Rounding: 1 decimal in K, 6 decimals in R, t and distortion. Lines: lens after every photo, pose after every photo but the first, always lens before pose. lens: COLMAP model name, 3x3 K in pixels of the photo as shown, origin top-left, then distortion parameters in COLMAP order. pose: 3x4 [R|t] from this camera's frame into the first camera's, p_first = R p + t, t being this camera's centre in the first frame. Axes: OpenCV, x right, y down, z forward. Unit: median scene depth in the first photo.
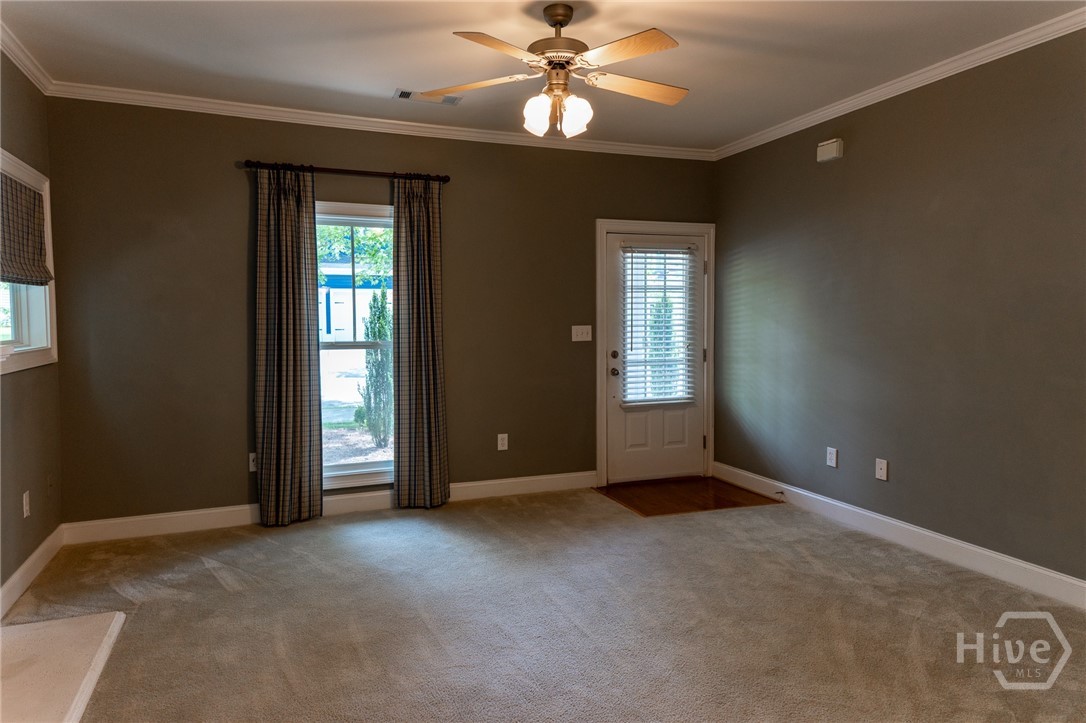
lens RADIAL K [[691.4, 0, 537.2], [0, 691.4, 347.2], [0, 0, 1]] dist [0.059345, -0.001798]
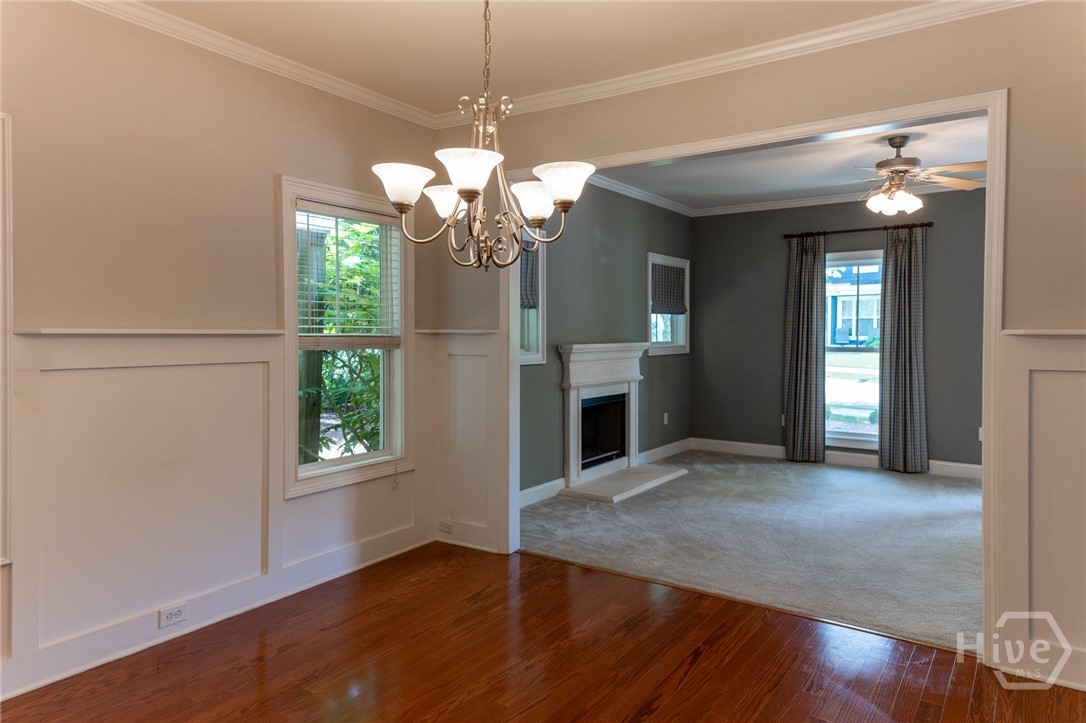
lens RADIAL K [[691.4, 0, 537.2], [0, 691.4, 347.2], [0, 0, 1]] dist [0.059345, -0.001798]
pose [[0.558891, 0.023936, -0.828895, 0.607561], [-0.037129, 0.999303, 0.003822, 0.011826], [0.828409, 0.028640, 0.559391, -0.373754]]
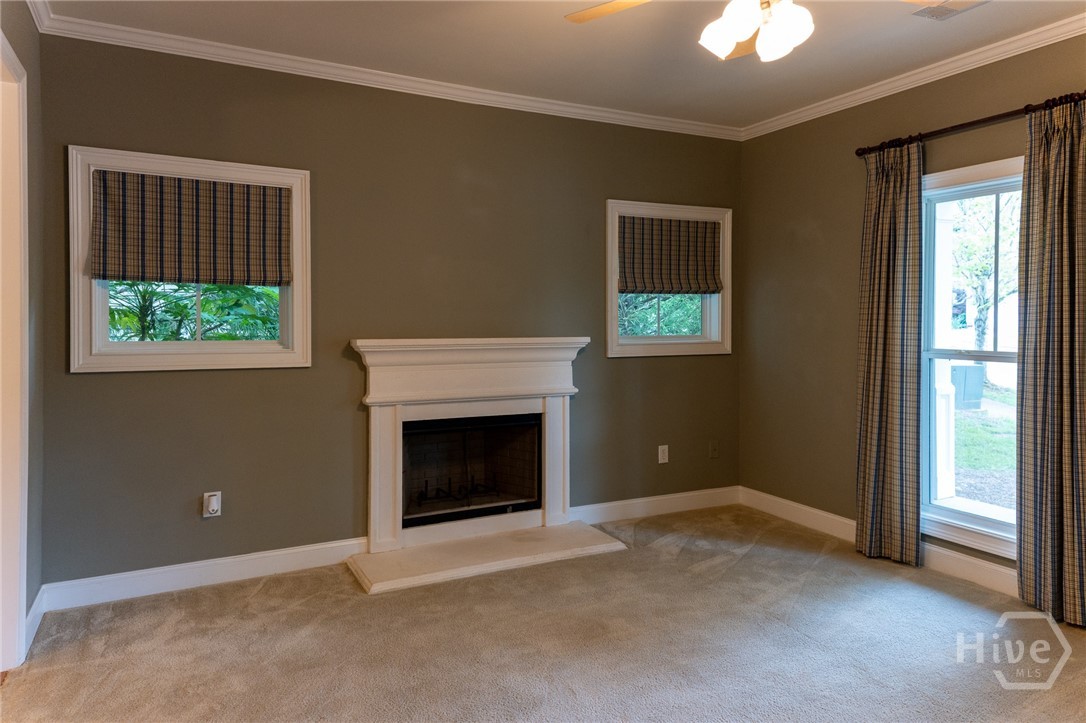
lens RADIAL K [[704.4, 0, 539.4], [0, 704.4, 326.6], [0, 0, 1]] dist [0.089393, -0.088635]
pose [[0.096344, 0.017851, -0.995188, 0.484031], [-0.041696, 0.999034, 0.013883, -0.026844], [0.994474, 0.040158, 0.096996, 0.490262]]
